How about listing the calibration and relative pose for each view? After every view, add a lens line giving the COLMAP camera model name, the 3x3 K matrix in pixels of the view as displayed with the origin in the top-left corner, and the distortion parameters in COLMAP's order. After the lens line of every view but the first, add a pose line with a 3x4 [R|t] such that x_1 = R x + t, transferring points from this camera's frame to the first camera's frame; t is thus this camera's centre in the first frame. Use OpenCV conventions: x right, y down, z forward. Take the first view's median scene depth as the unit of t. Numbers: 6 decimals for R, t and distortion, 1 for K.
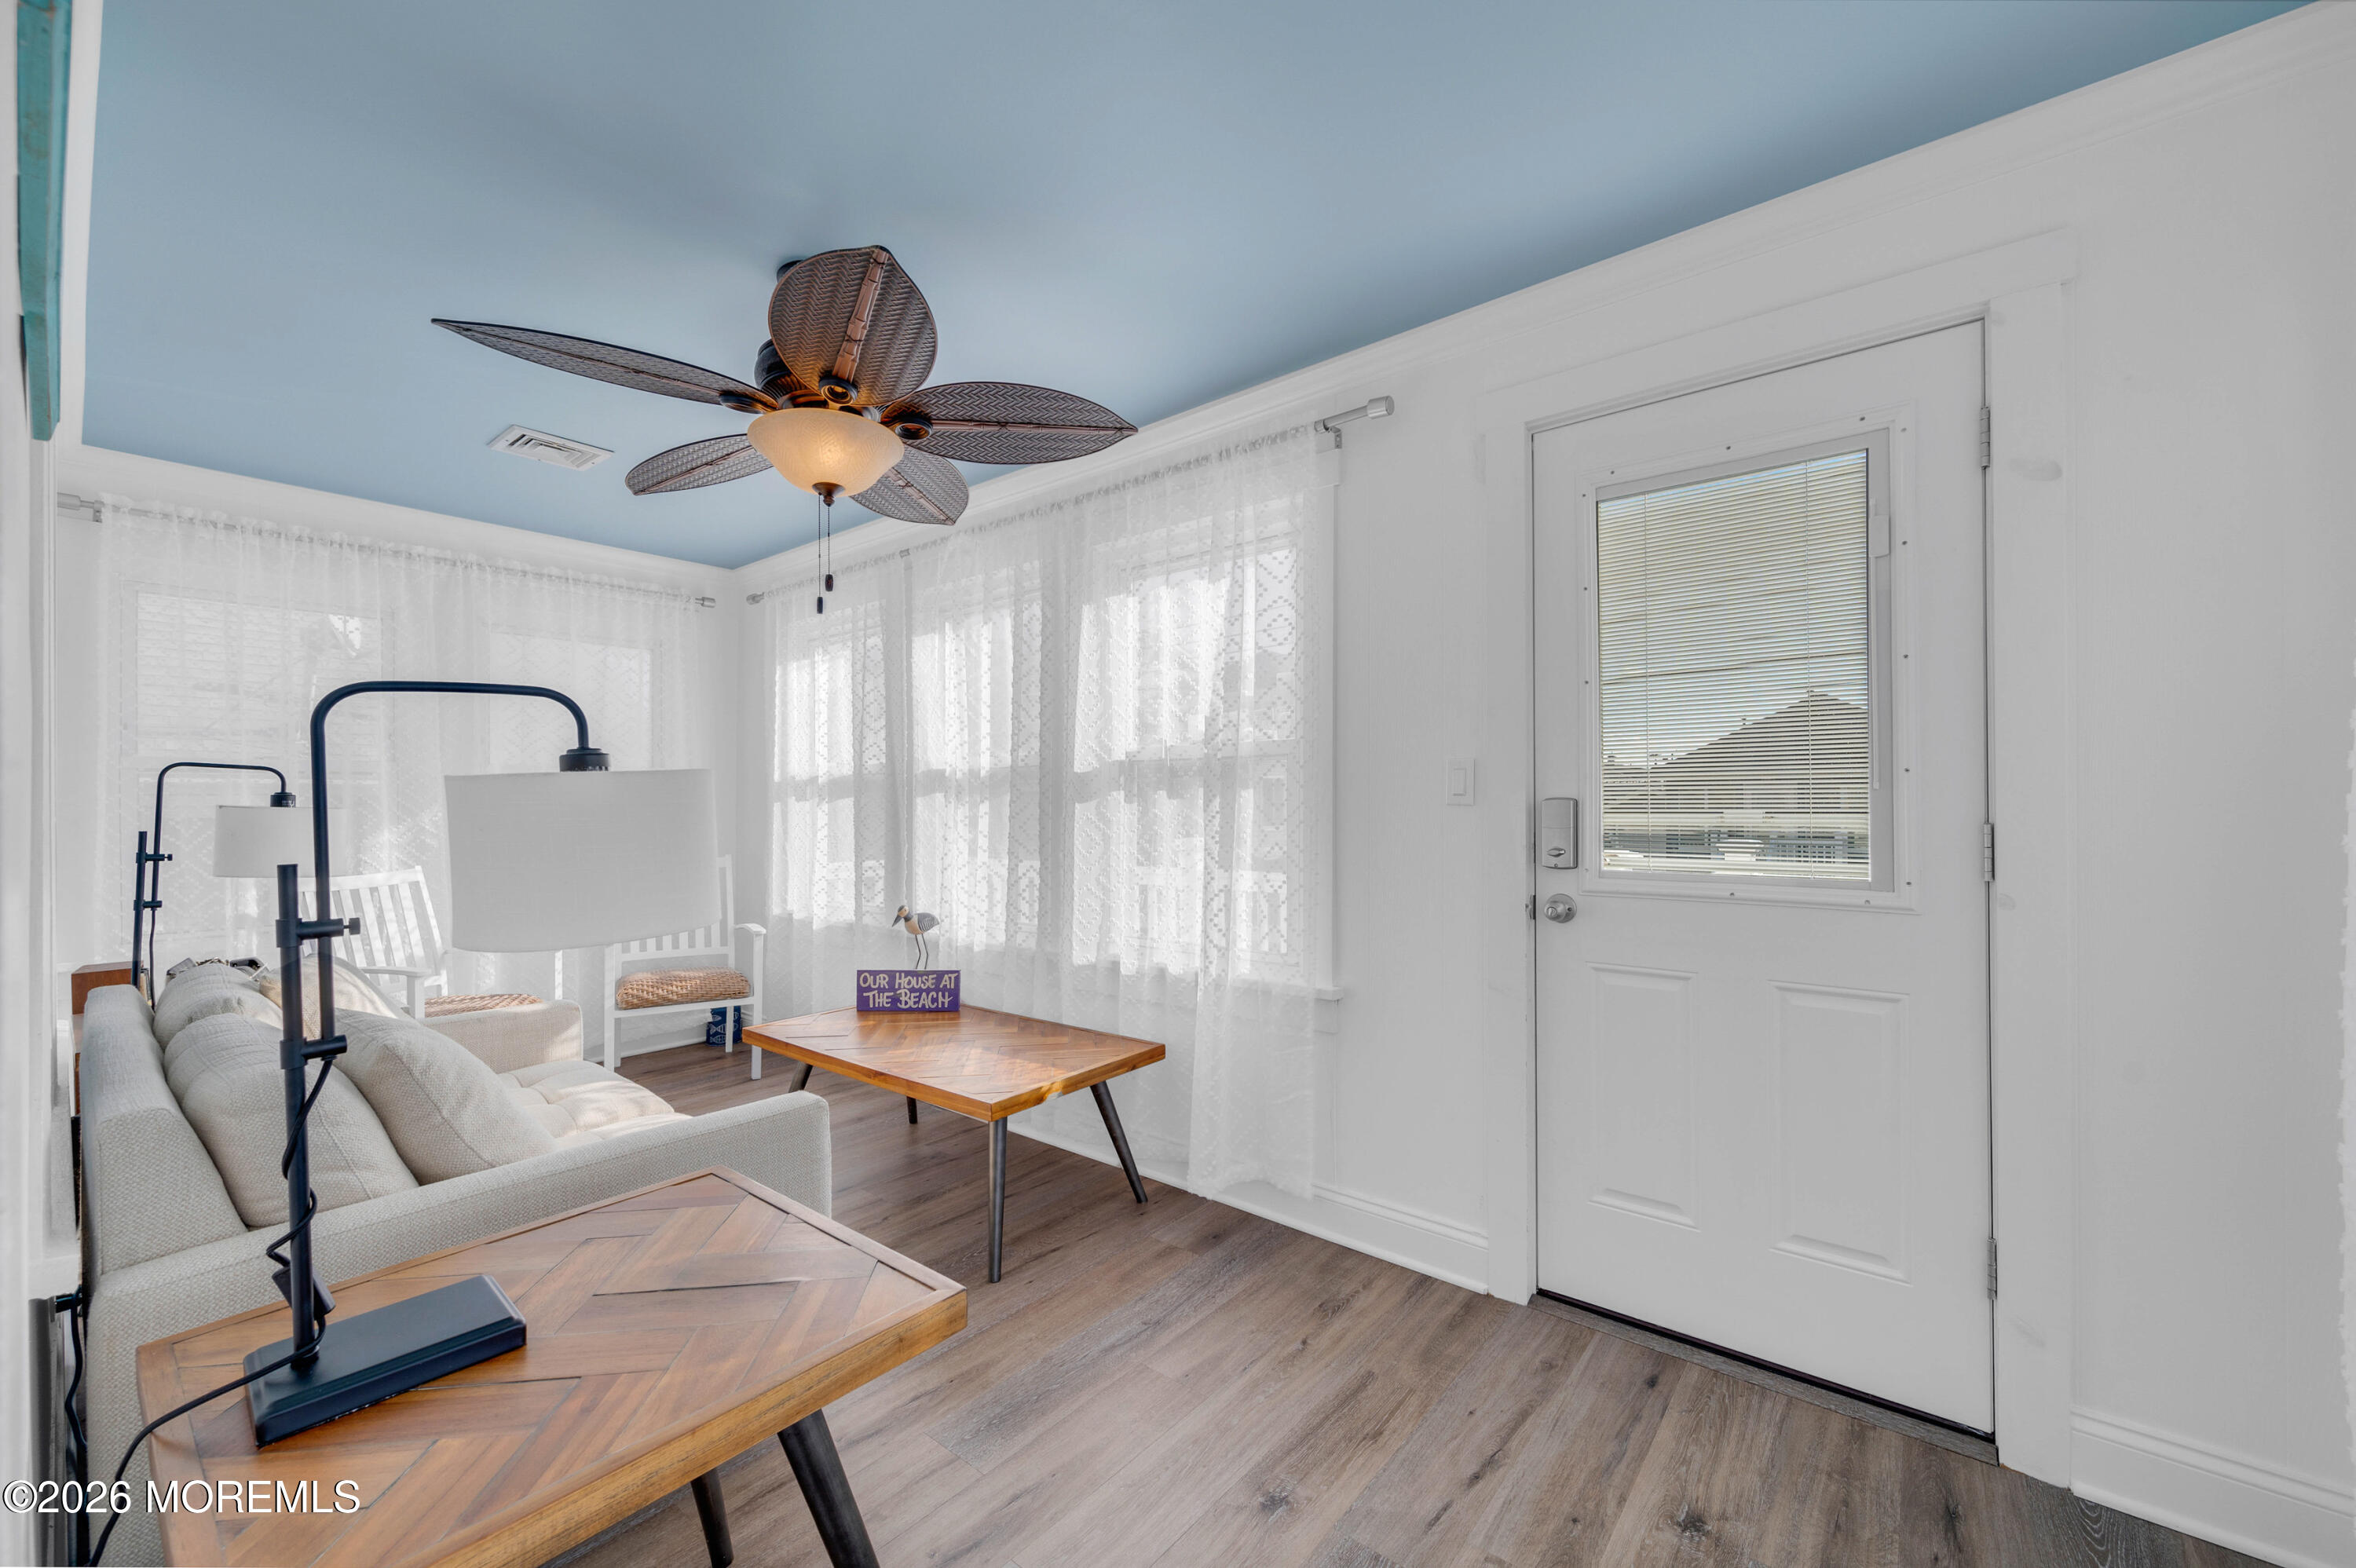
lens RADIAL K [[931.7, 0, 1167.6], [0, 931.7, 794.6], [0, 0, 1]] dist [0.000930, 0.000120]
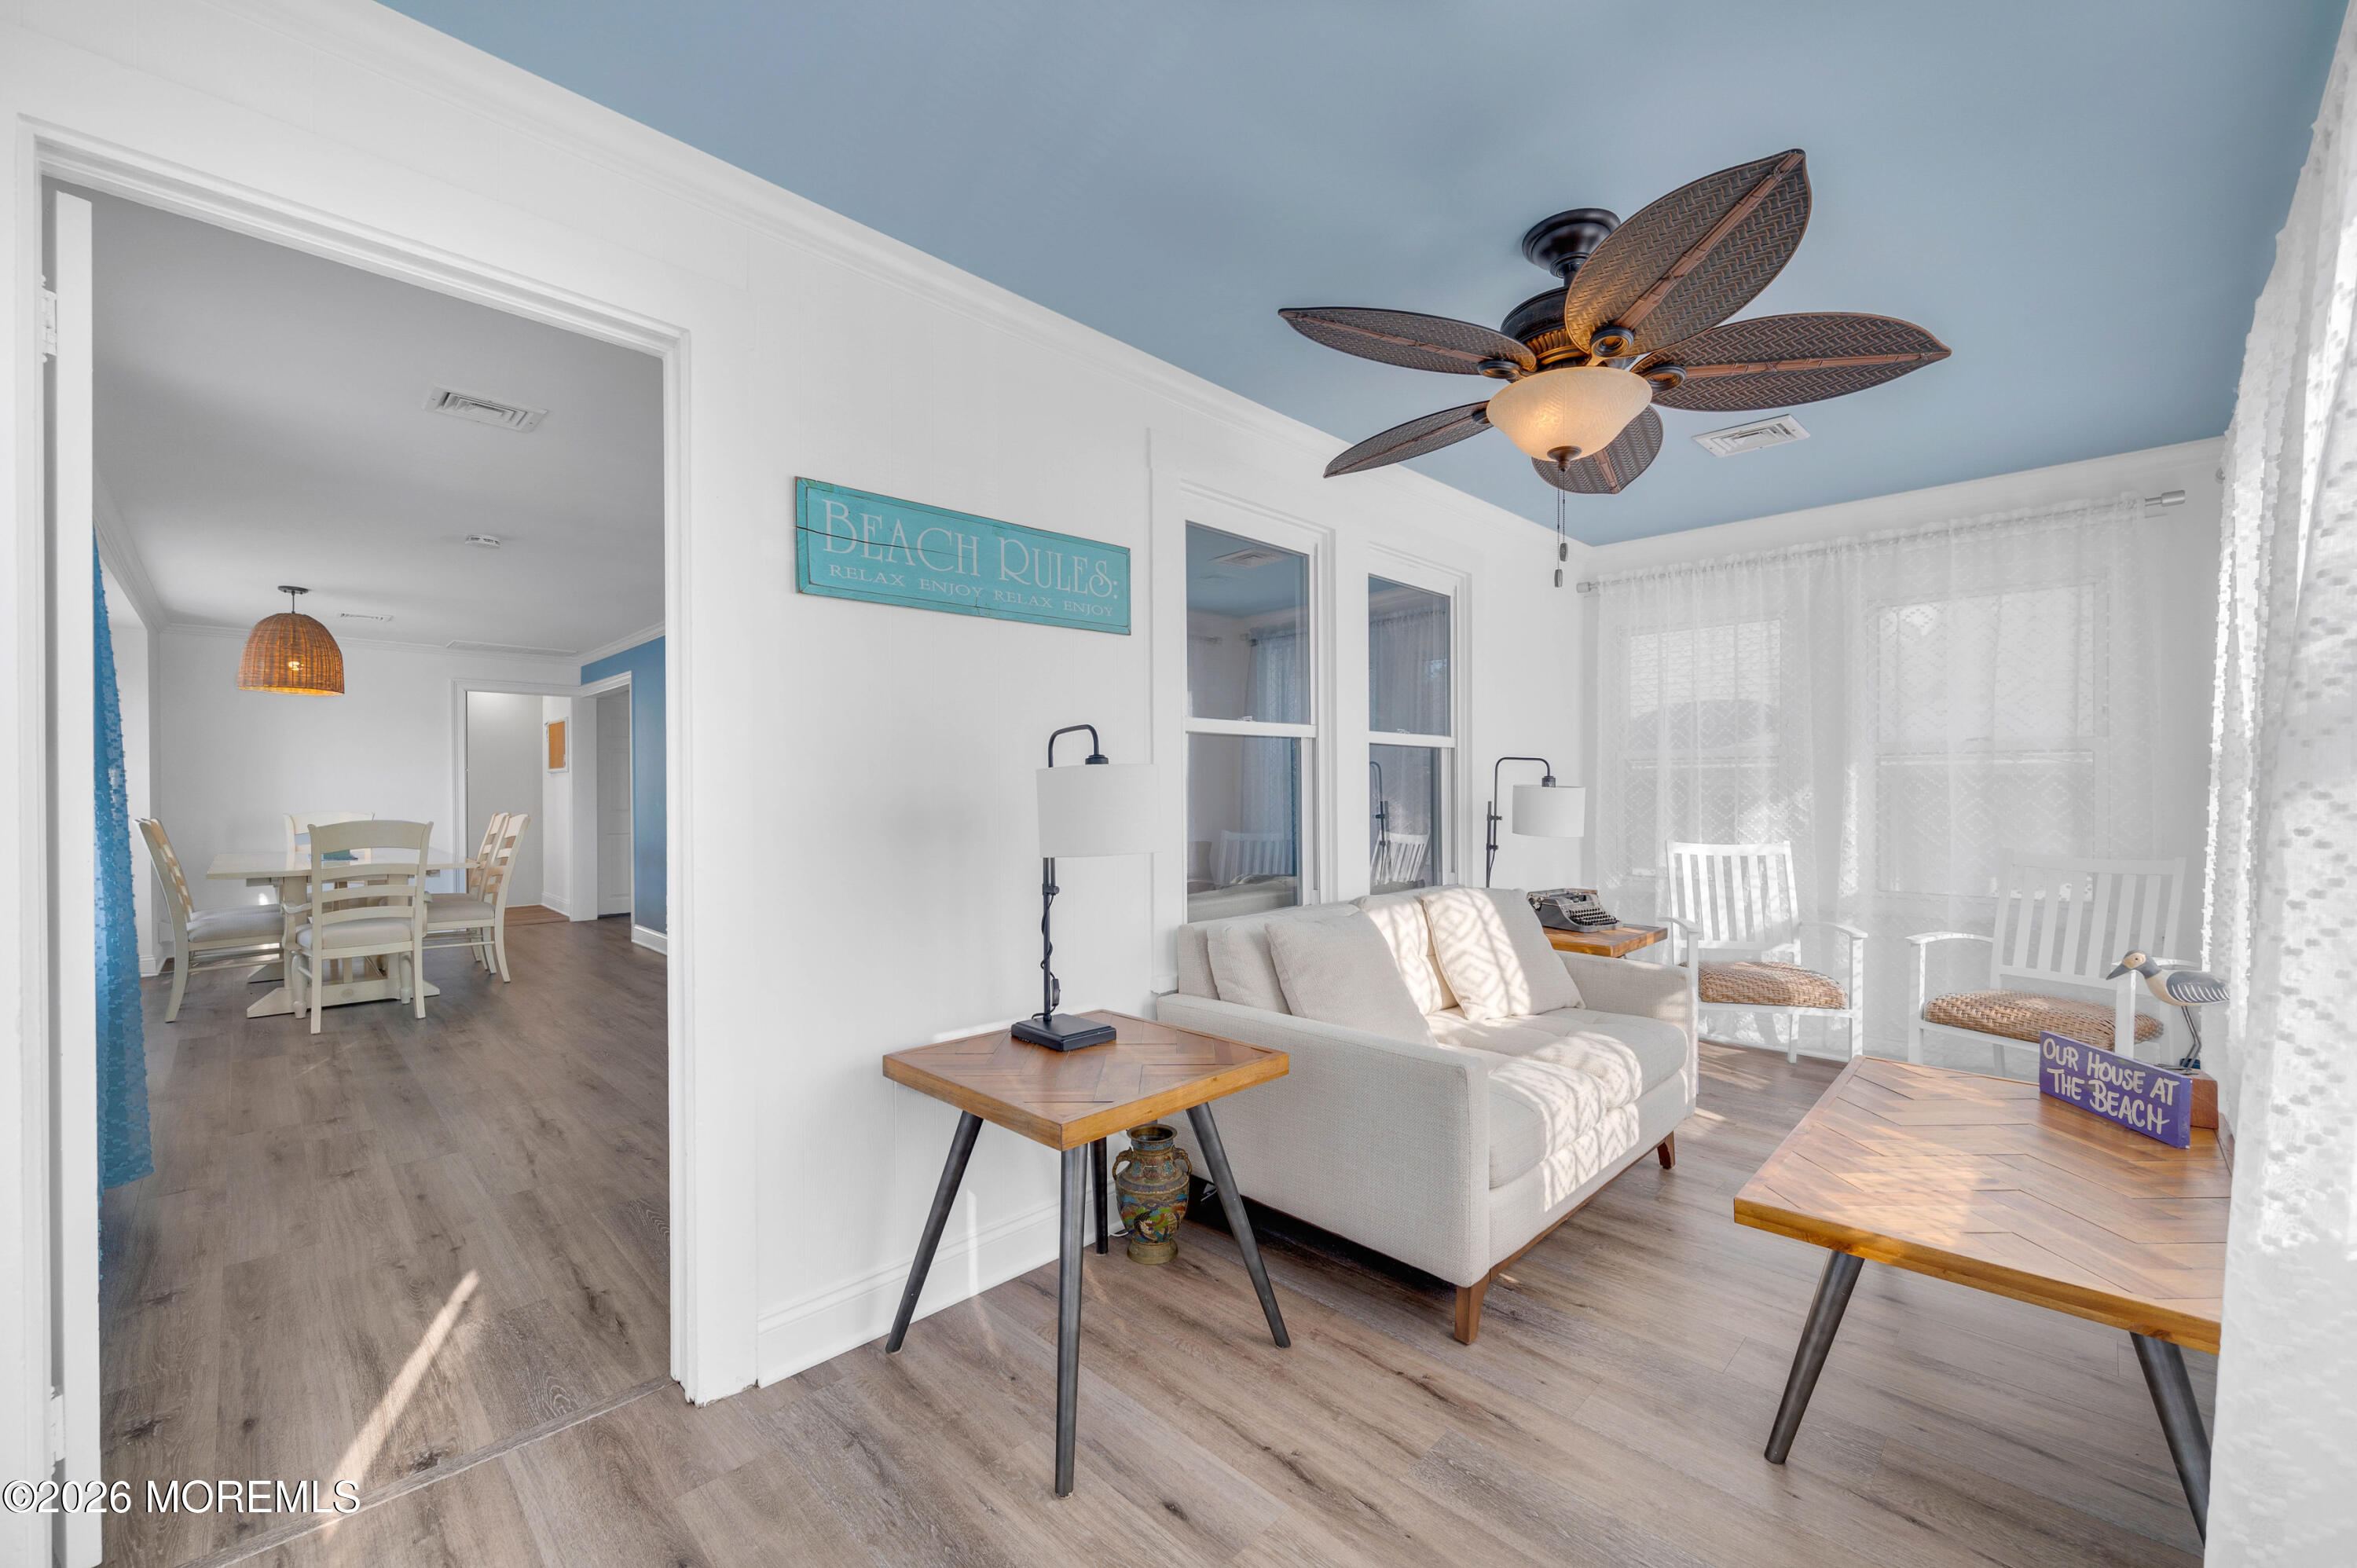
lens RADIAL K [[932.1, 0, 1170.4], [0, 932.1, 793.0], [0, 0, 1]] dist [0.000930, 0.000120]
pose [[-0.090334, 0.010330, -0.995858, 0.396669], [0.008833, 0.999915, 0.009571, 0.003955], [0.995872, -0.007932, -0.090417, 0.436958]]
